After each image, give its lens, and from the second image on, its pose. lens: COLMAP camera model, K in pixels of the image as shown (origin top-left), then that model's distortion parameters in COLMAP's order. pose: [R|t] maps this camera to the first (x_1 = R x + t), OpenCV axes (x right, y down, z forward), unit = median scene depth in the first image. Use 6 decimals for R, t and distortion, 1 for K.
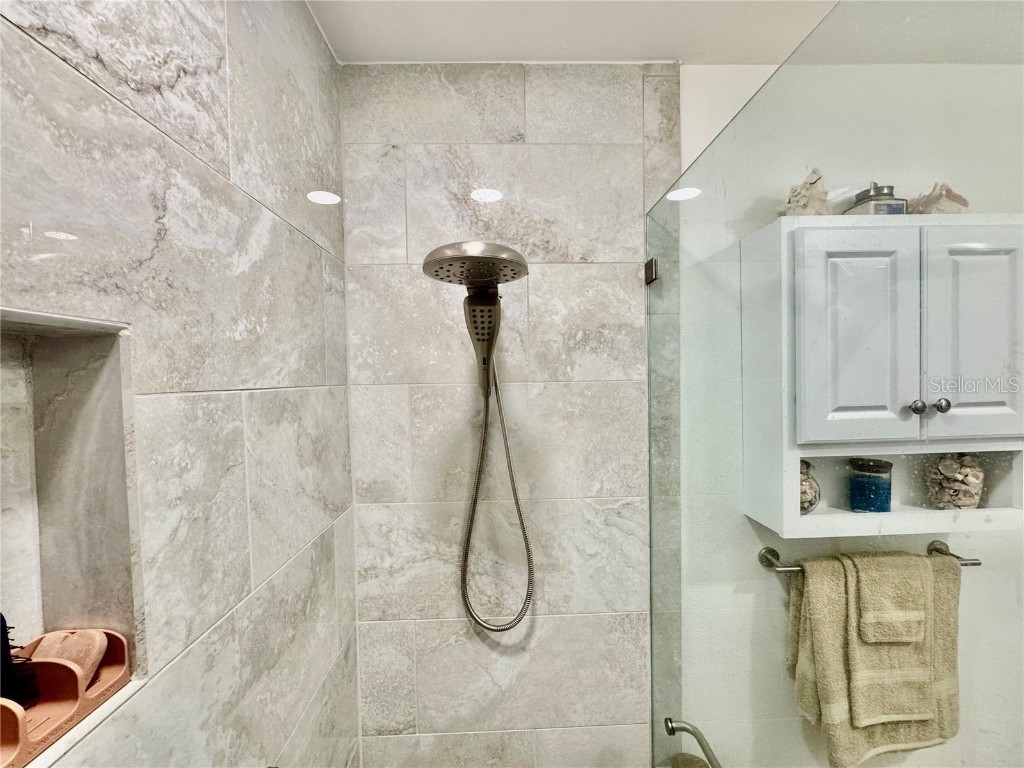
lens RADIAL K [[407.5, 0, 512.2], [0, 407.5, 383.5], [0, 0, 1]] dist [-0.002052, 0.000269]
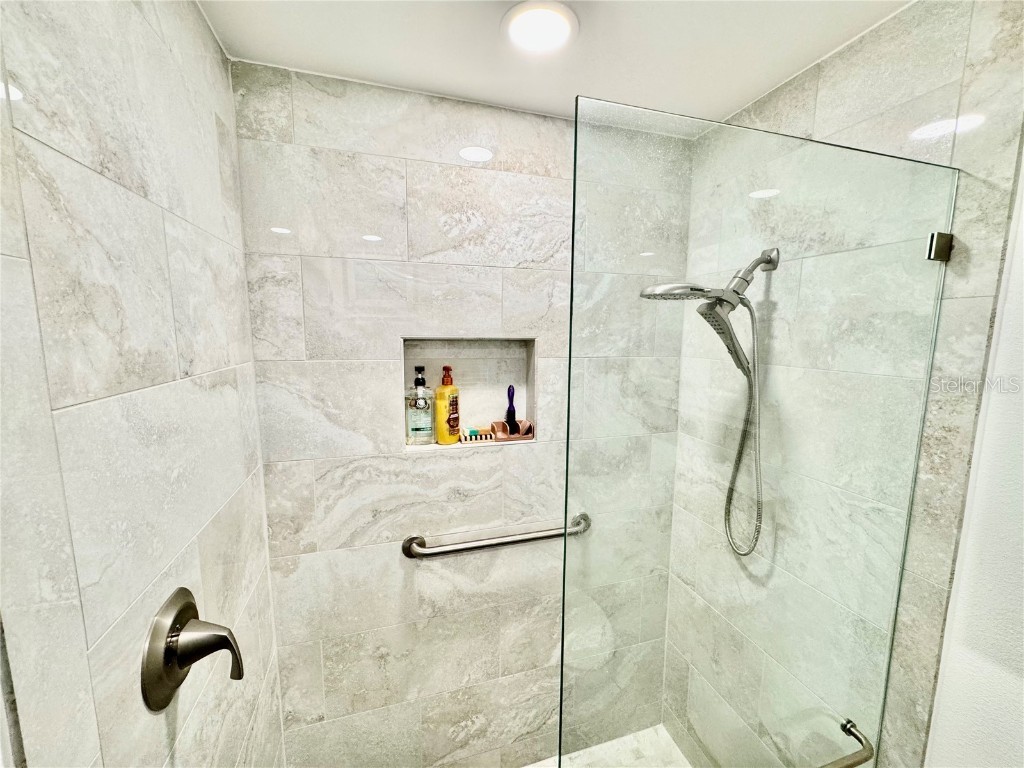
lens RADIAL K [[407.5, 0, 512.2], [0, 407.5, 383.5], [0, 0, 1]] dist [-0.002052, 0.000269]
pose [[0.267299, 0.144613, -0.952701, 0.911694], [-0.028623, 0.989430, 0.142157, -0.095203], [0.963189, -0.010729, 0.268613, -0.044767]]
